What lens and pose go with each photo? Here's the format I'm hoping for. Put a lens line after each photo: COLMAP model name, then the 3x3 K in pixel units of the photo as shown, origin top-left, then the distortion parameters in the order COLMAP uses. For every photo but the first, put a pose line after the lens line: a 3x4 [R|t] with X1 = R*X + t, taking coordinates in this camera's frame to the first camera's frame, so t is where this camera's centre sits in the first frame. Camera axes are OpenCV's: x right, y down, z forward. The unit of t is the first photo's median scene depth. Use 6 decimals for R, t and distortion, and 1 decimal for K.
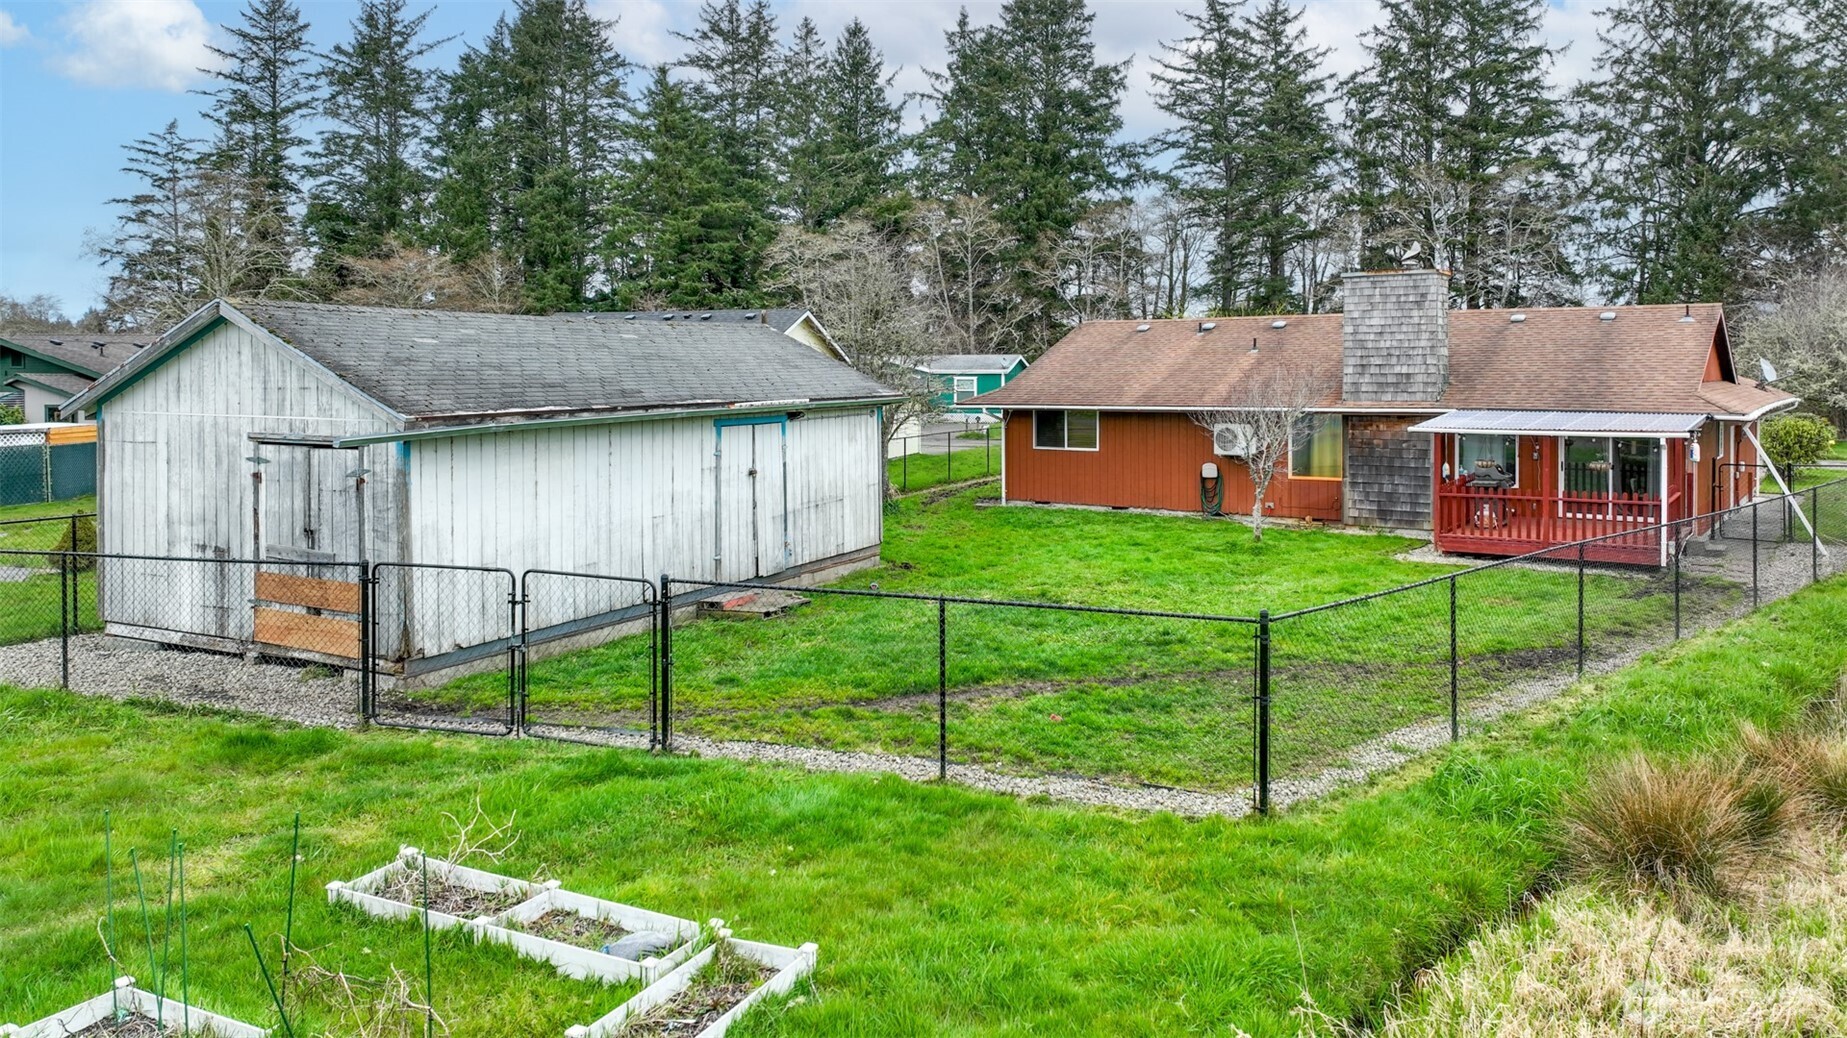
lens RADIAL K [[1319.3, 0, 934.2], [0, 1319.3, 426.5], [0, 0, 1]] dist [0.005849, 0.002668]
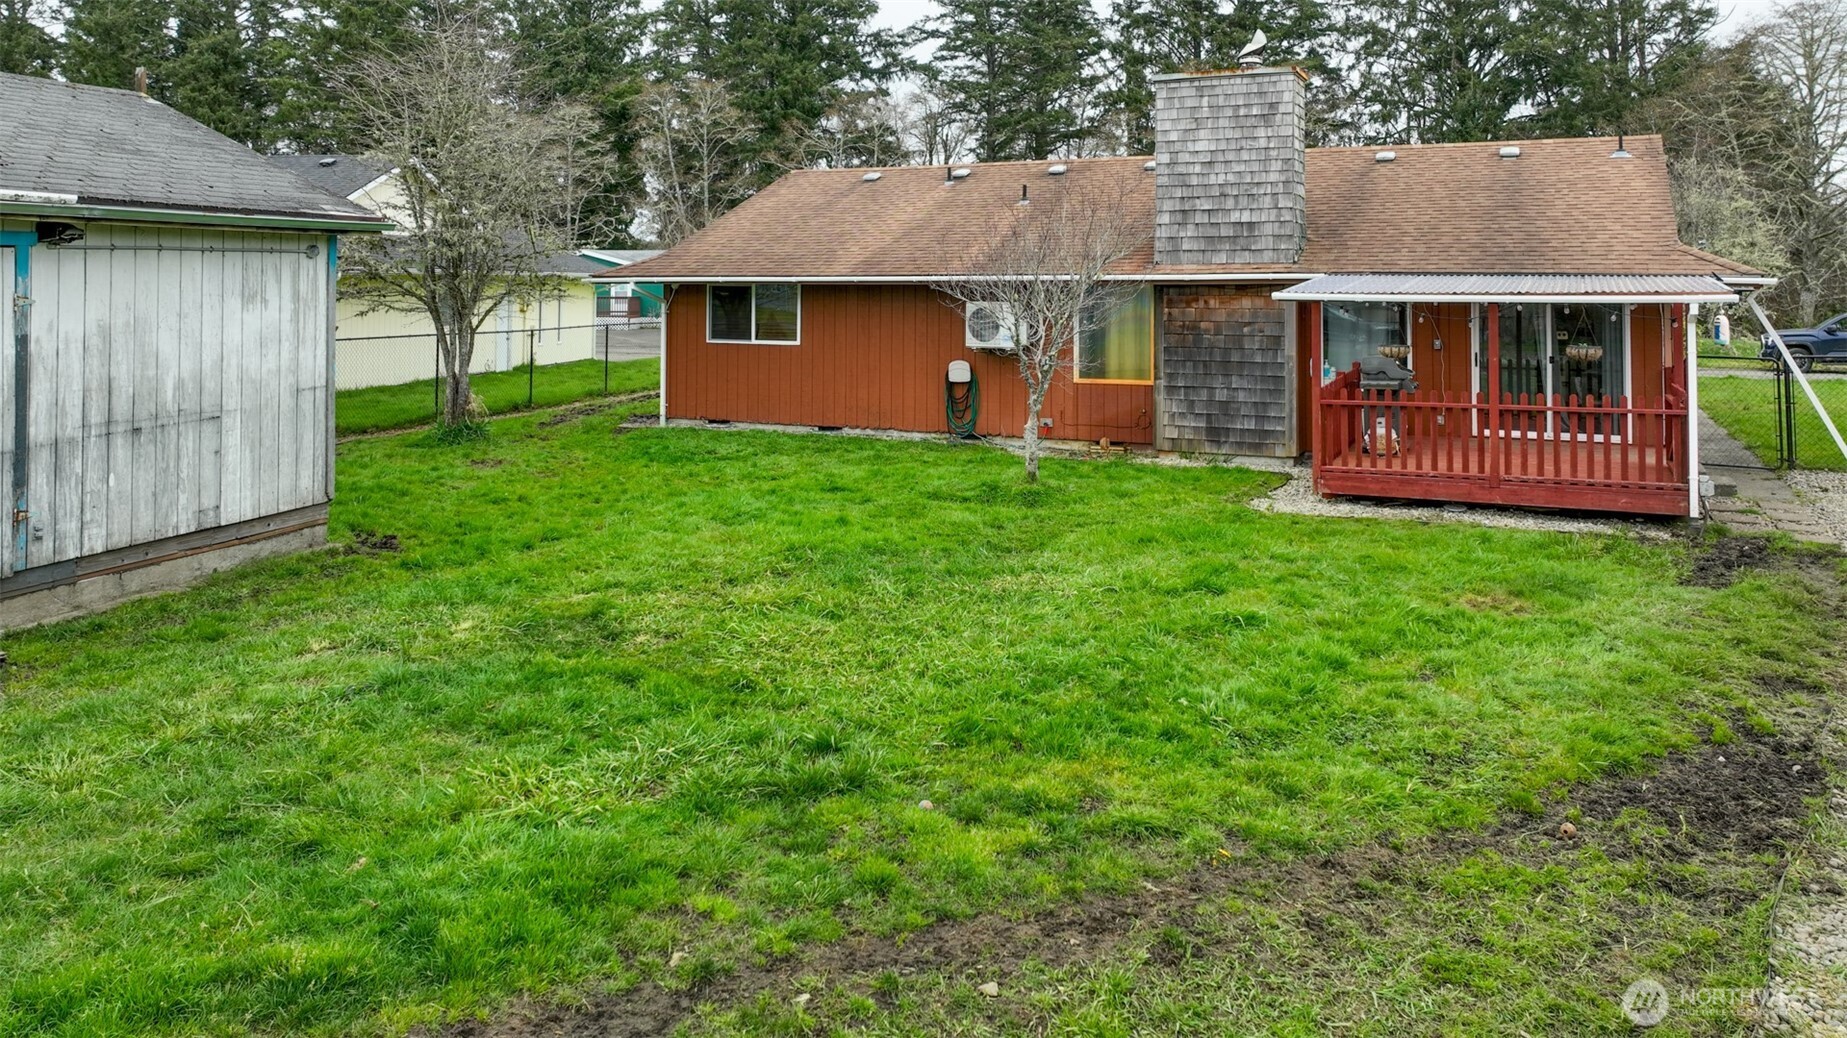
lens RADIAL K [[1319.3, 0, 934.2], [0, 1319.3, 426.5], [0, 0, 1]] dist [0.005849, 0.002668]
pose [[0.984429, -0.009256, 0.175538, 0.023304], [-0.001282, 0.998208, 0.059824, 0.006301], [-0.175777, -0.059117, 0.982653, 0.101864]]
